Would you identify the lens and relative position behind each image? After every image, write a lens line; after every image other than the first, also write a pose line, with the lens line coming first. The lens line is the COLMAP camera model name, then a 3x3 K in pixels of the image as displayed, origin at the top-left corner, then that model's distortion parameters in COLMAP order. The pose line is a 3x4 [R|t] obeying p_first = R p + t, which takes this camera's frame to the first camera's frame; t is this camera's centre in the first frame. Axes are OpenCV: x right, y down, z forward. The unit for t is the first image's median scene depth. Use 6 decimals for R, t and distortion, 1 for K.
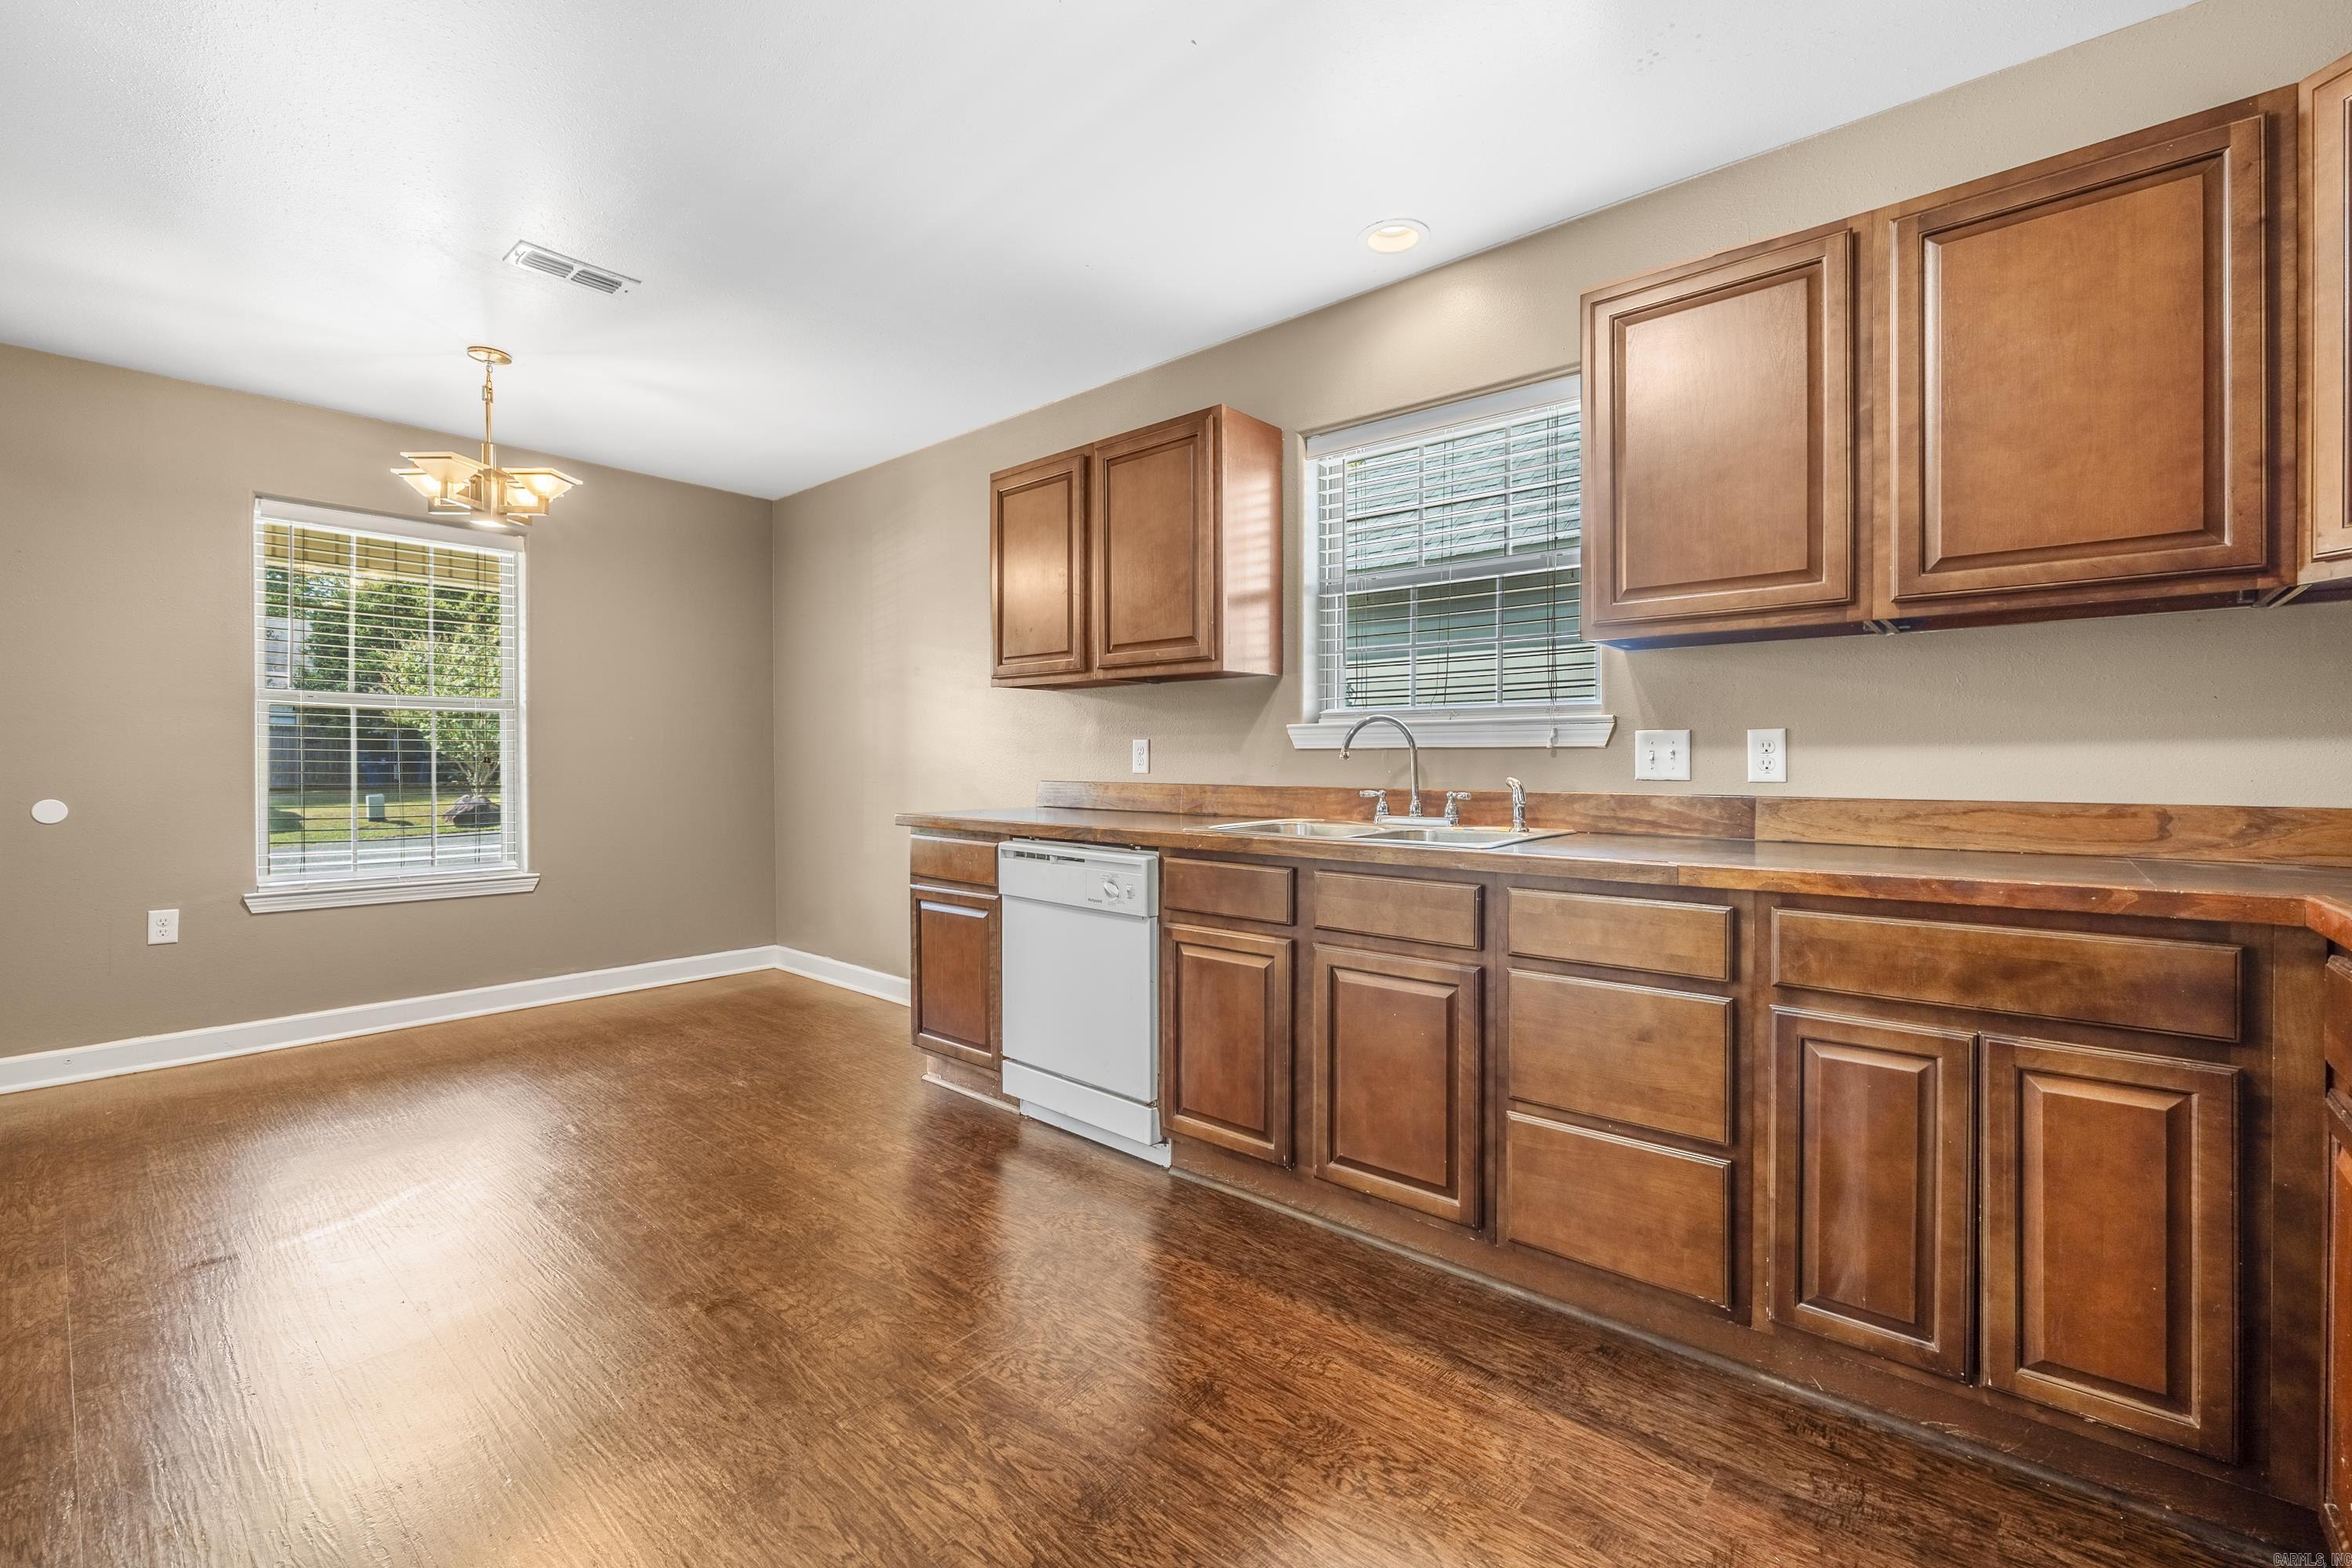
lens RADIAL K [[998.7, 0, 1180.1], [0, 998.7, 760.3], [0, 0, 1]] dist [-0.008252, -0.000534]
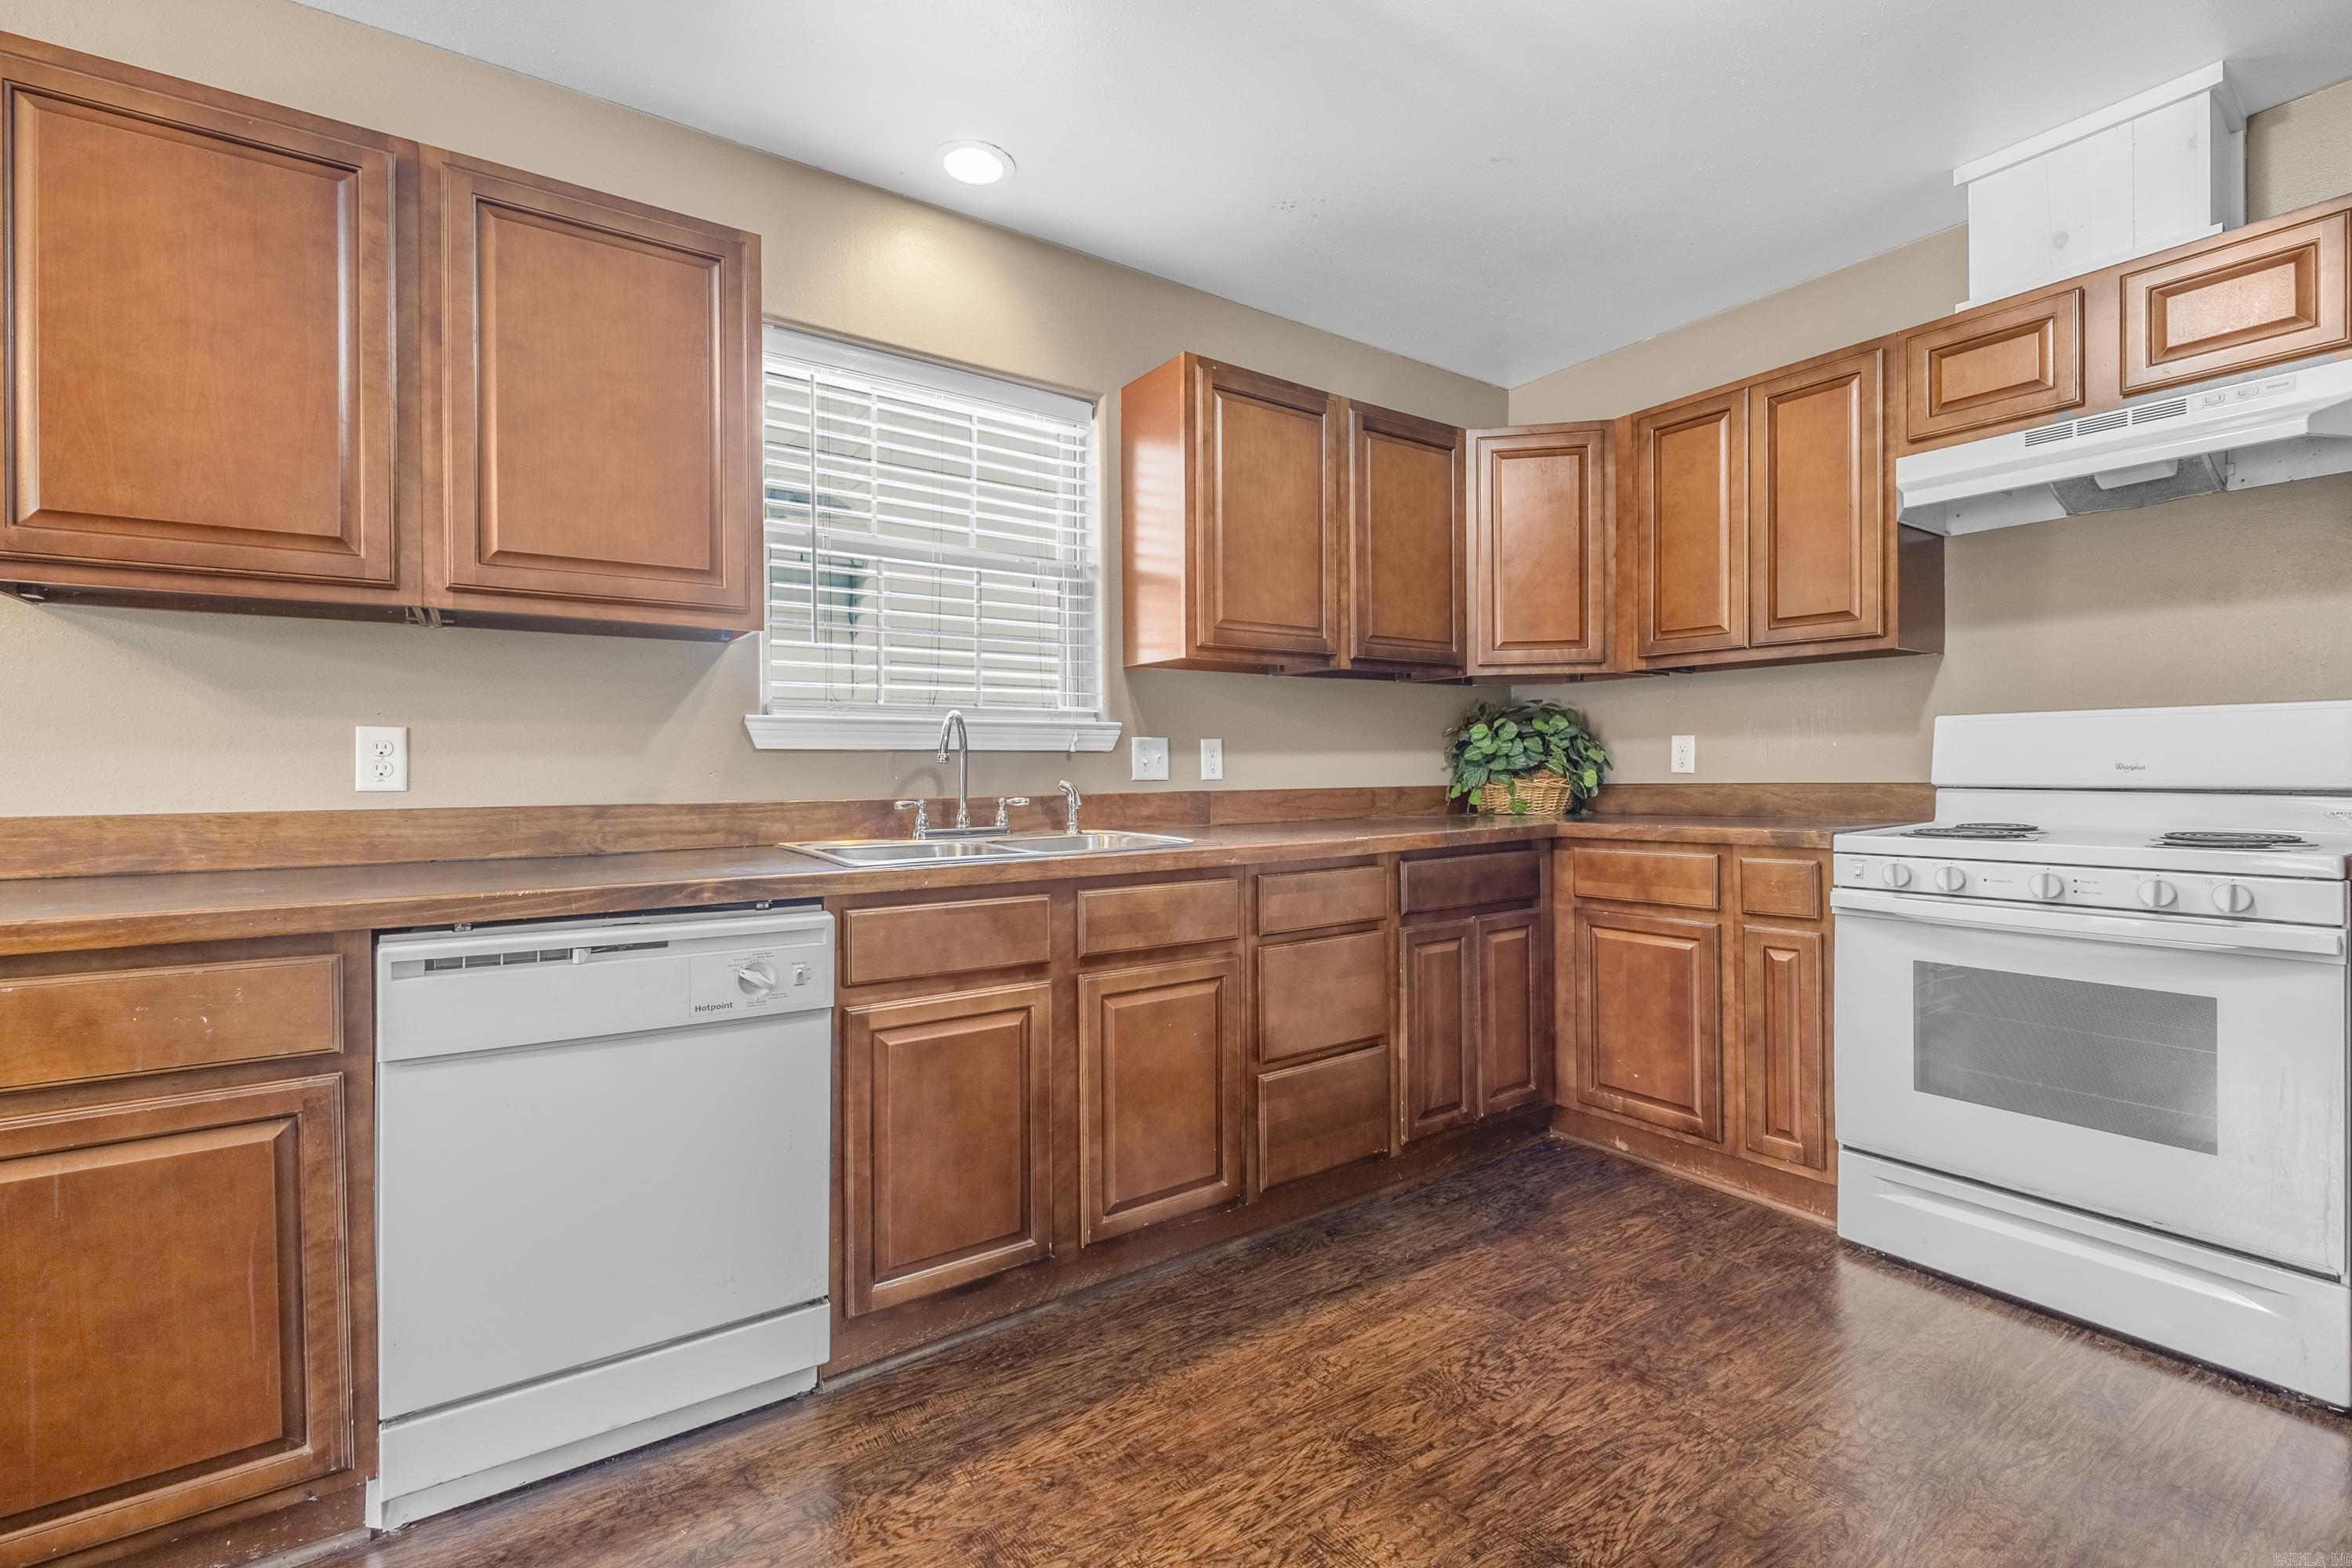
lens RADIAL K [[998.7, 0, 1175.8], [0, 998.7, 777.3], [0, 0, 1]] dist [-0.008252, -0.000534]
pose [[0.257450, -0.012179, 0.966215, -0.657754], [0.006294, 0.999920, 0.010927, 0.003500], [-0.966271, 0.003268, 0.257506, 0.682746]]
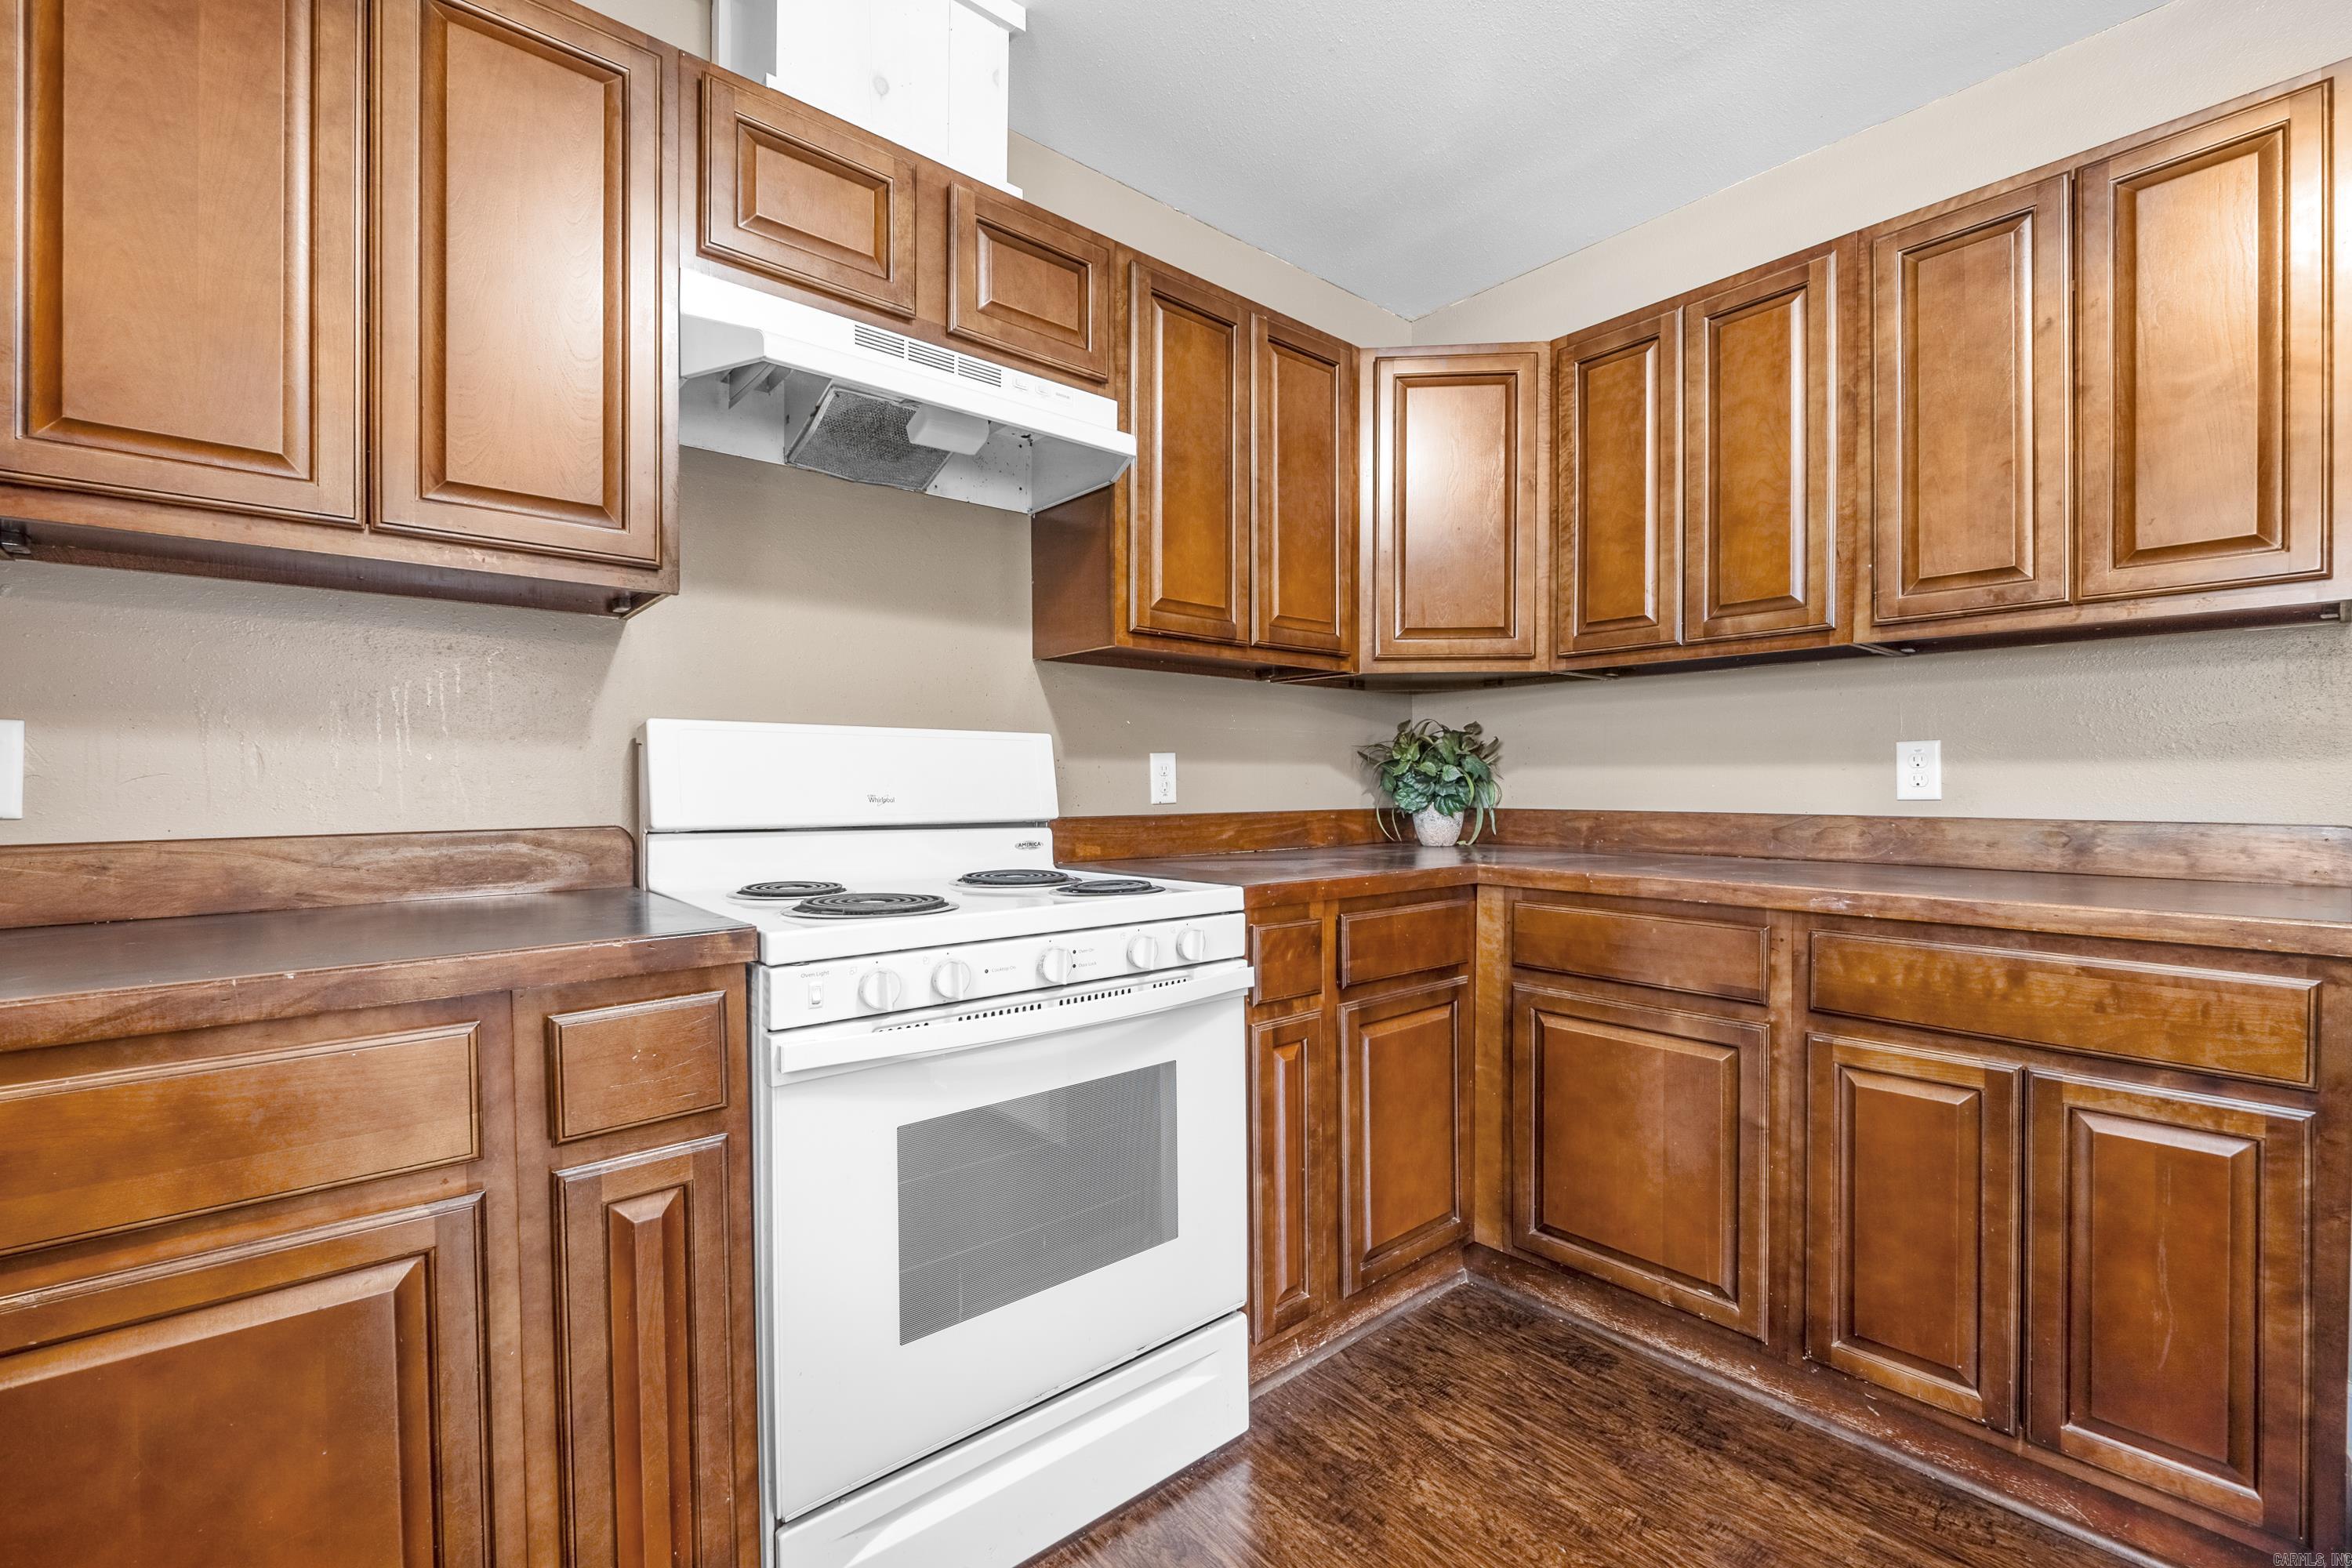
lens RADIAL K [[998.7, 0, 1173.7], [0, 998.7, 797.6], [0, 0, 1]] dist [-0.008252, -0.000534]
pose [[-0.989312, -0.002361, 0.145798, 0.145840], [-0.001033, 0.999957, 0.009181, 0.001406], [-0.145813, 0.008932, -0.989272, 0.773601]]
